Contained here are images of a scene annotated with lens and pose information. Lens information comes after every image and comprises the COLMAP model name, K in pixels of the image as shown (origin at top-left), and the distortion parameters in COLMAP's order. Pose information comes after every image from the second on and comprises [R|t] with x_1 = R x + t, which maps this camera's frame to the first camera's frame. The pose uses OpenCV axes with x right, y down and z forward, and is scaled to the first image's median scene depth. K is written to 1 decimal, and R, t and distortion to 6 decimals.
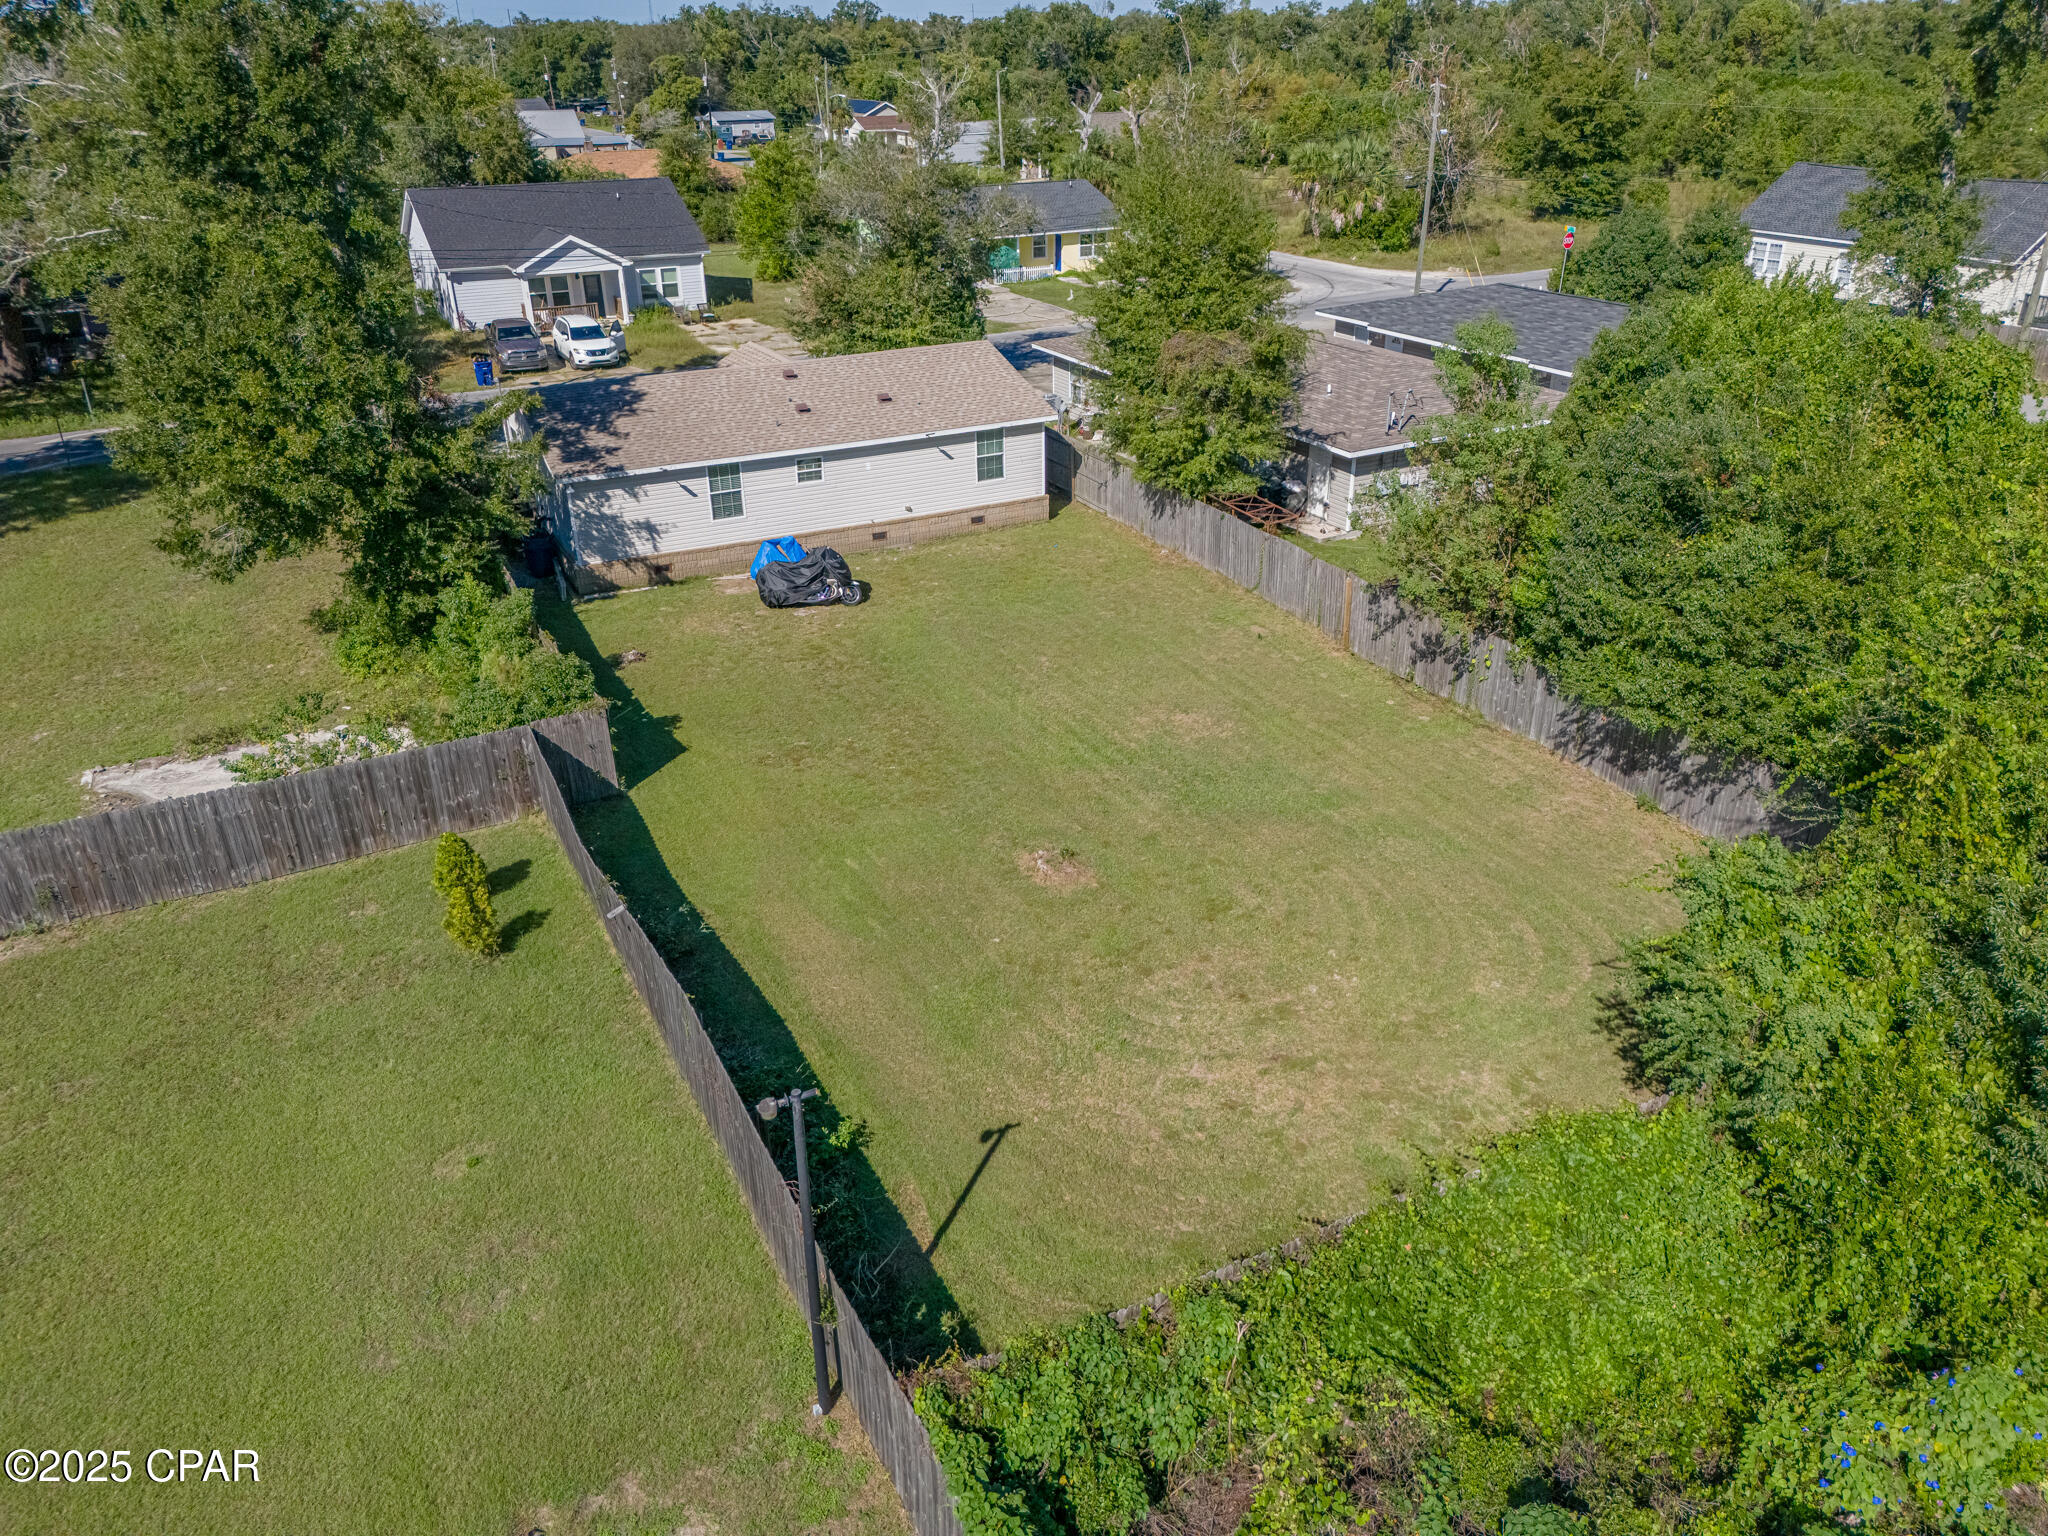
lens RADIAL K [[1544.9, 0, 1024.0], [0, 1544.9, 768.0], [0, 0, 1]] dist [0.049606, 0.000769]
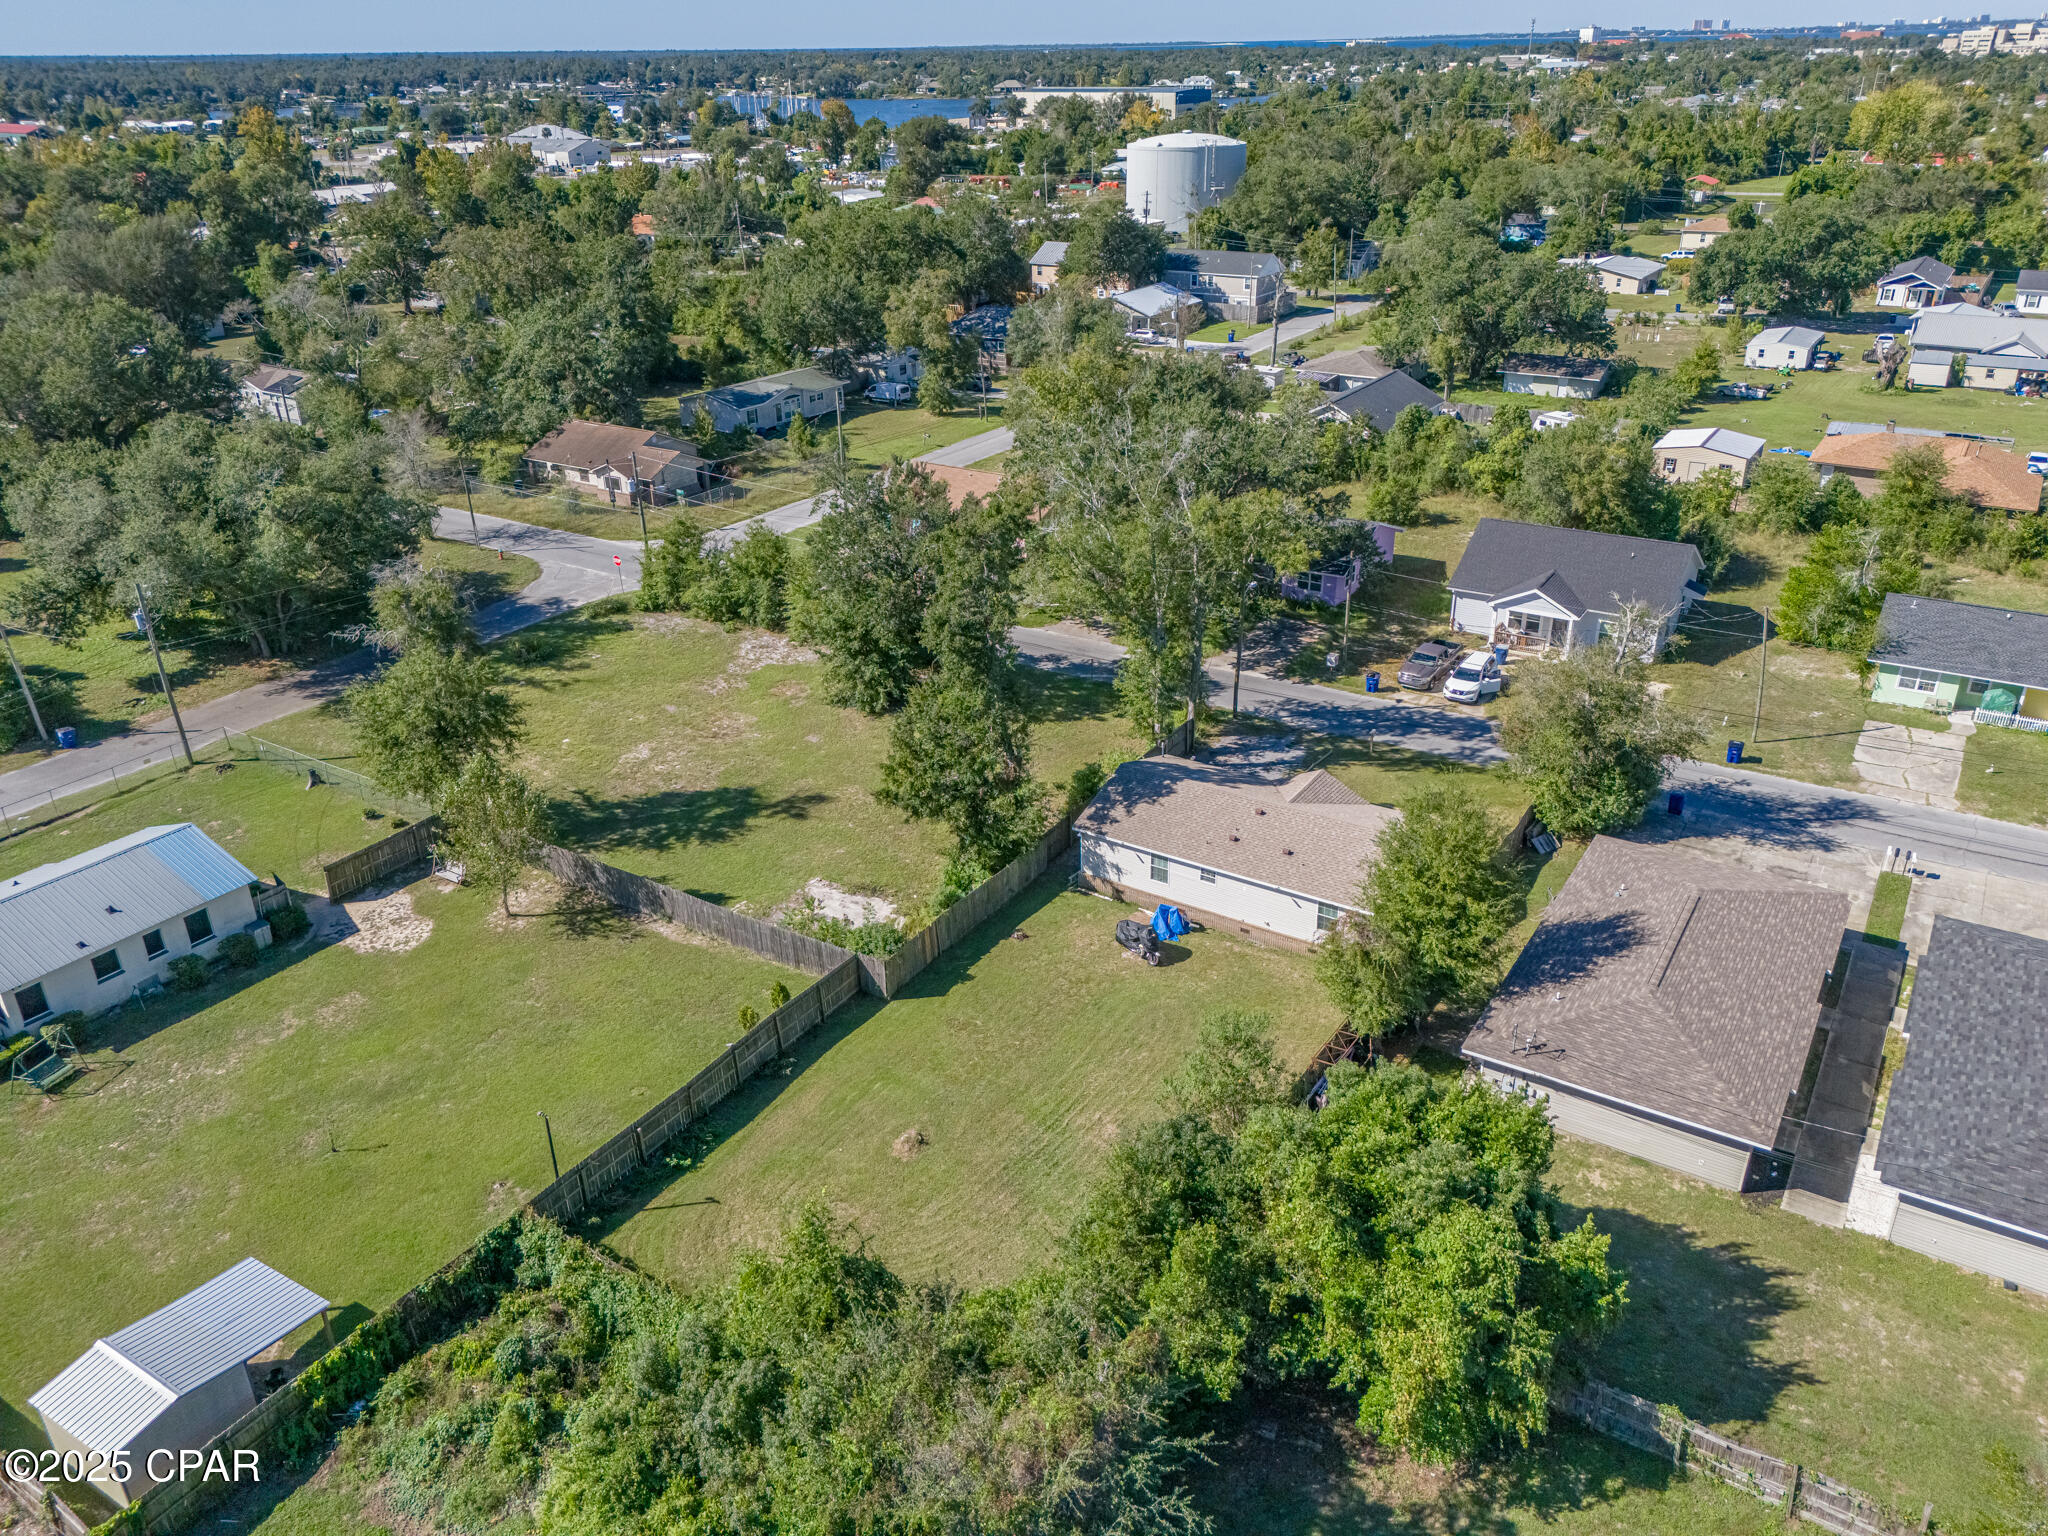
lens RADIAL K [[1495.0, 0, 1024.7], [0, 1495.0, 795.3], [0, 0, 1]] dist [0.029918, -0.002126]
pose [[0.503037, 0.396215, -0.768093, 0.957706], [-0.371141, 0.901639, 0.222037, -0.562711], [0.780518, 0.173379, 0.600610, -0.094279]]
